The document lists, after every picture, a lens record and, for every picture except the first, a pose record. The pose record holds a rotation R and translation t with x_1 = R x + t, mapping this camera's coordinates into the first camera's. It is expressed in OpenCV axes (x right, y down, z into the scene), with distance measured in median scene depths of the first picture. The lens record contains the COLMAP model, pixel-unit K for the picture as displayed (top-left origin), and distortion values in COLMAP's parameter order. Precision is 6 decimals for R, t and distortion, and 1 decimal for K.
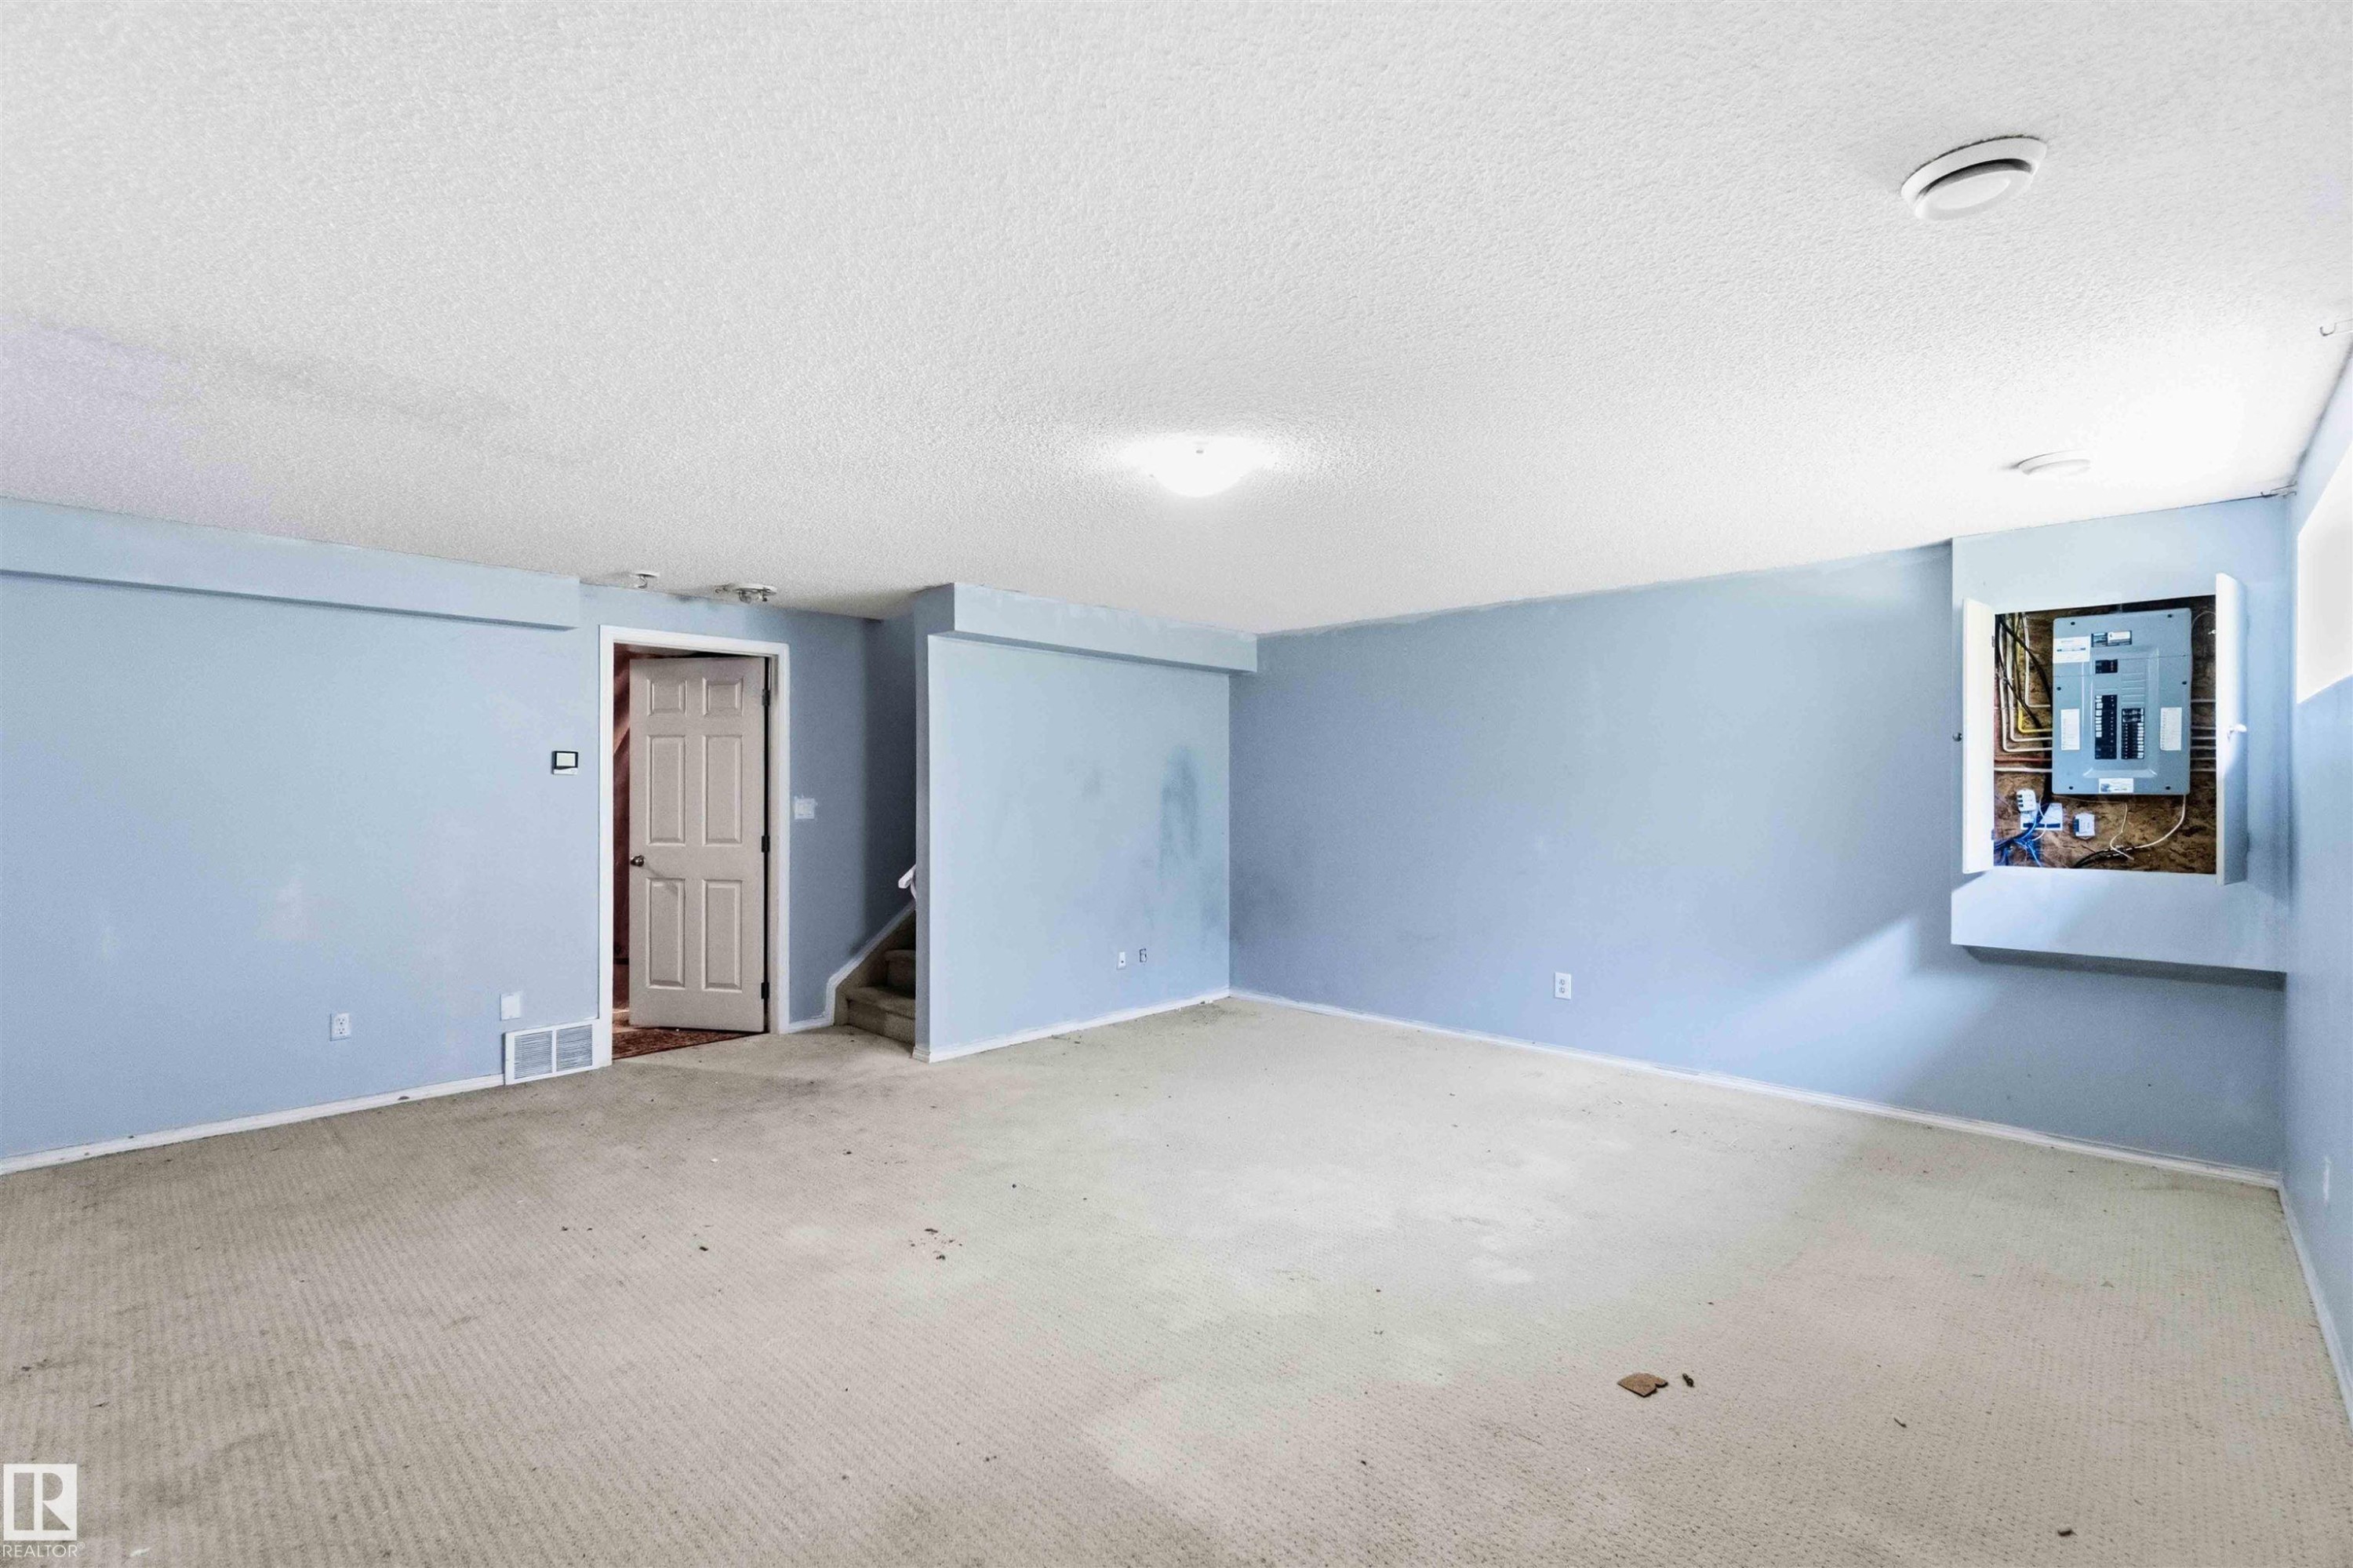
lens RADIAL K [[1019.6, 0, 1183.1], [0, 1019.6, 792.7], [0, 0, 1]] dist [0.000008, 0.000144]
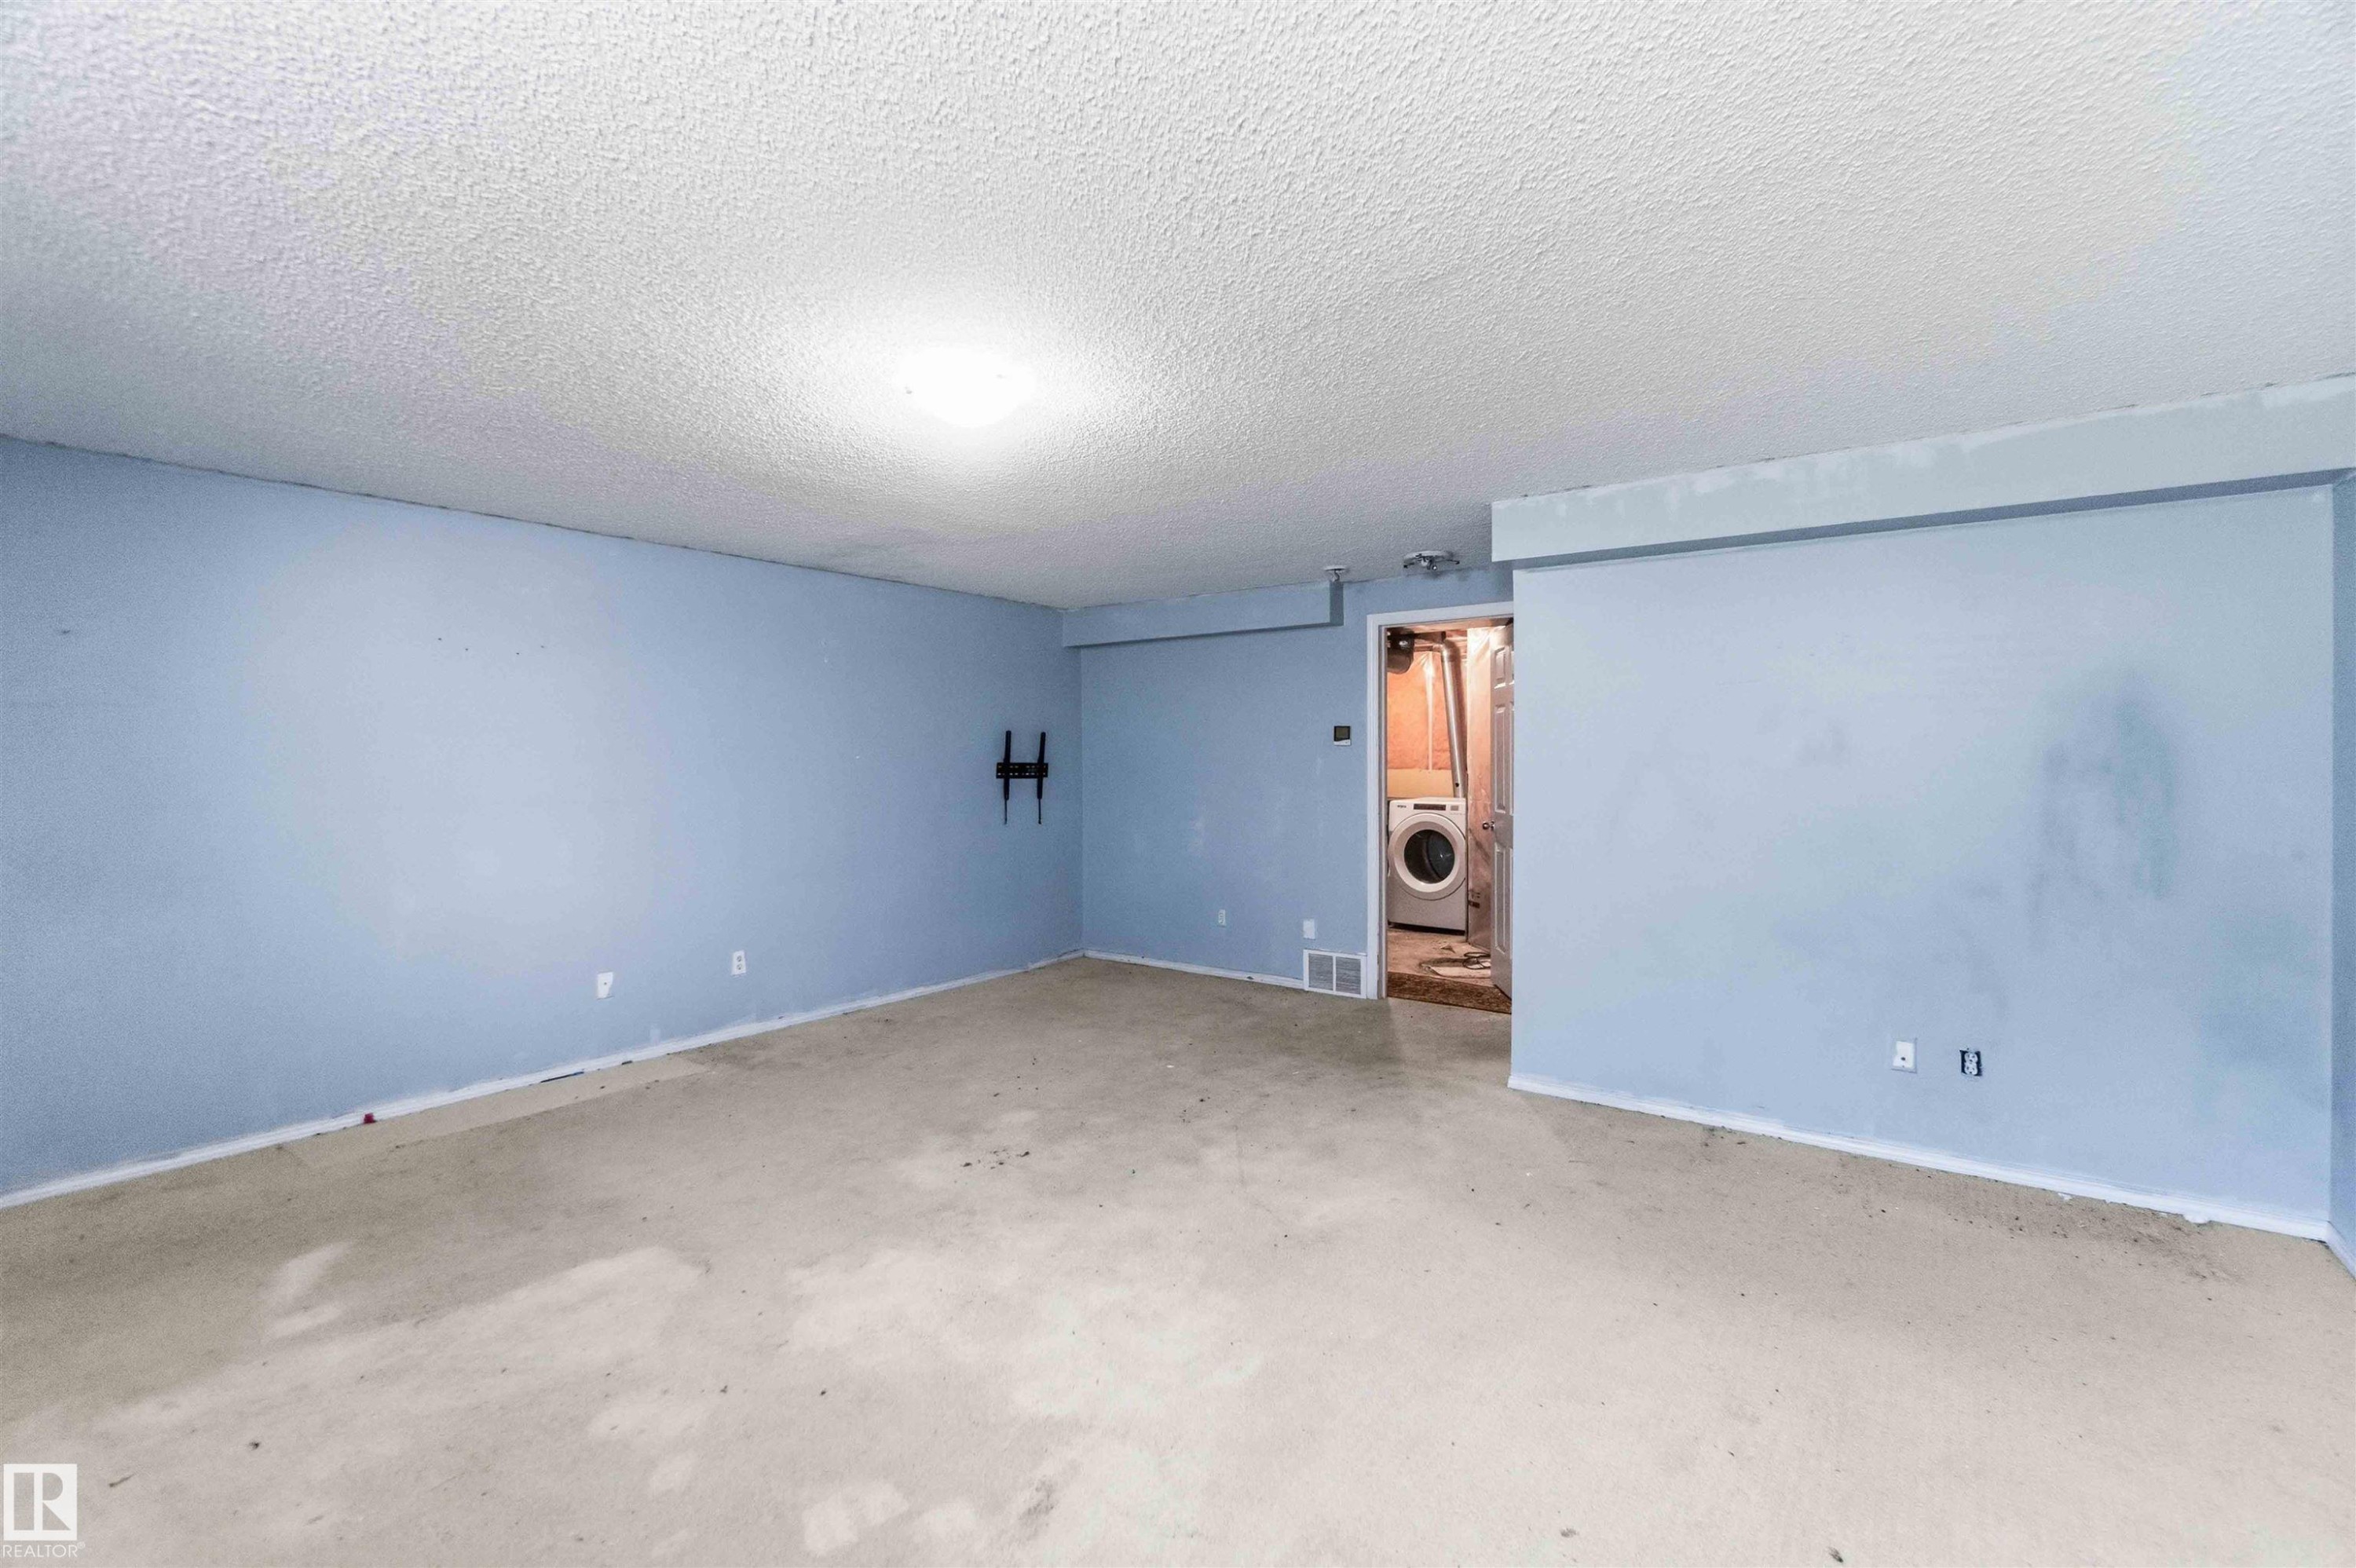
lens RADIAL K [[1020.7, 0, 1184.2], [0, 1020.7, 764.9], [0, 0, 1]] dist [0.000008, 0.000144]
pose [[0.133490, 0.004178, -0.991041, 0.607320], [-0.000734, 0.999991, 0.004116, -0.001102], [0.991050, 0.000178, 0.133492, 0.704023]]
